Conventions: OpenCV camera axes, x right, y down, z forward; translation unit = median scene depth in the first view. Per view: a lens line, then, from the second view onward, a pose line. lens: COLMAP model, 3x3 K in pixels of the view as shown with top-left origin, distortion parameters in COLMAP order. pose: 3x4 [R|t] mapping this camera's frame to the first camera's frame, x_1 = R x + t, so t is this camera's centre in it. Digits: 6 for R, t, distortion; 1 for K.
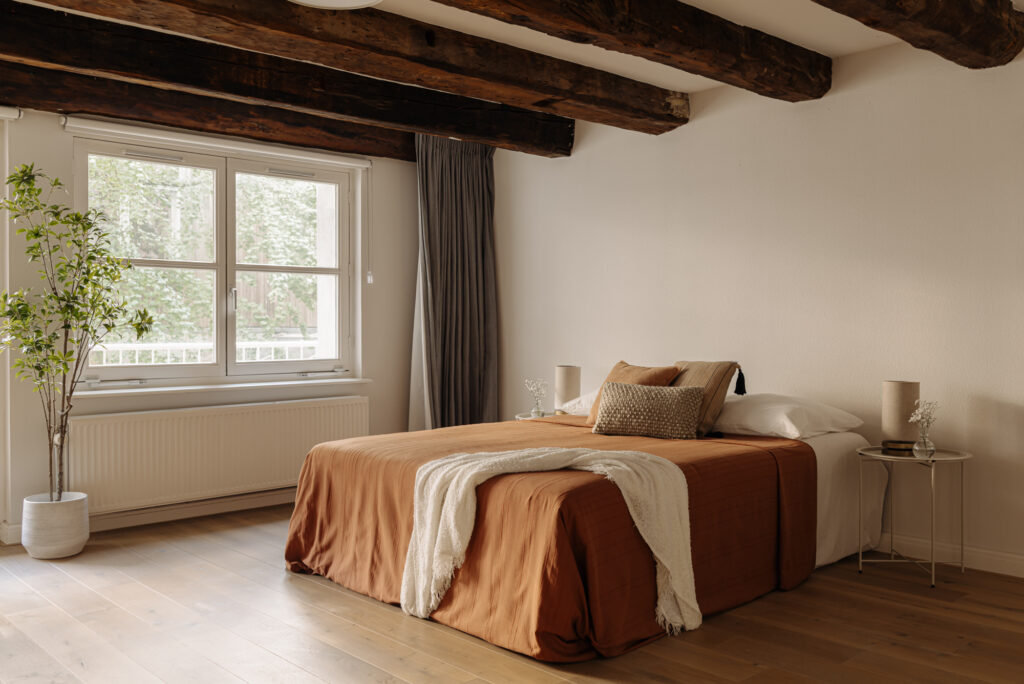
lens RADIAL K [[902.9, 0, 511.1], [0, 902.9, 338.0], [0, 0, 1]] dist [0.003078, -0.009101]
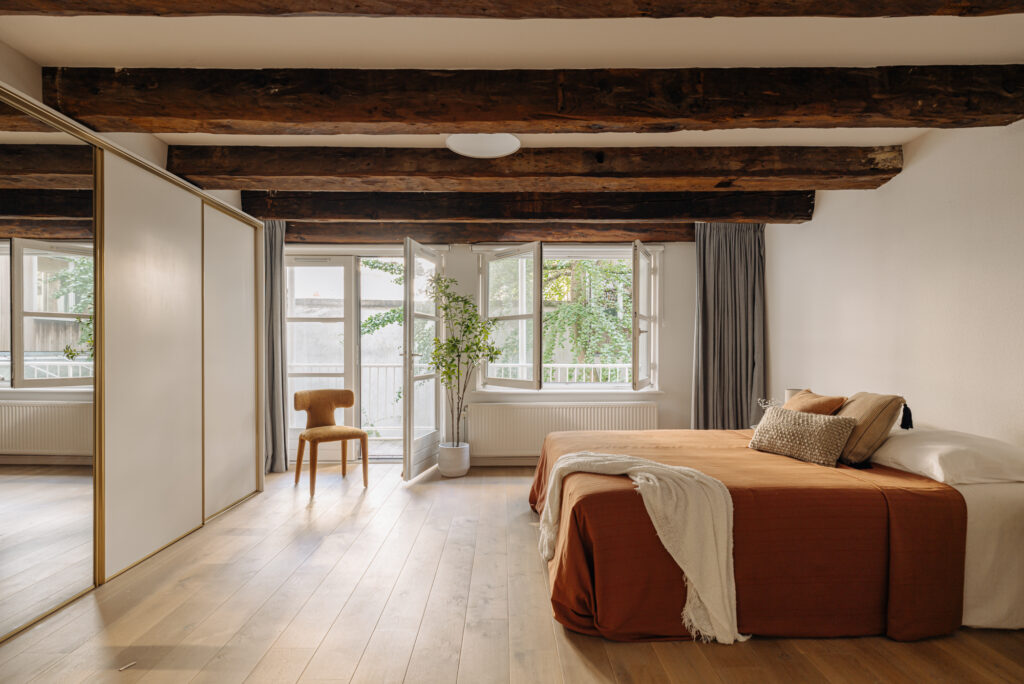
lens RADIAL K [[512.4, 0, 510.2], [0, 512.4, 352.7], [0, 0, 1]] dist [0.002571, 0.000172]
pose [[0.738223, 0.005699, -0.674532, 0.316750], [-0.012344, 0.999911, -0.005061, -0.014804], [0.674443, 0.012063, 0.738228, 0.275019]]
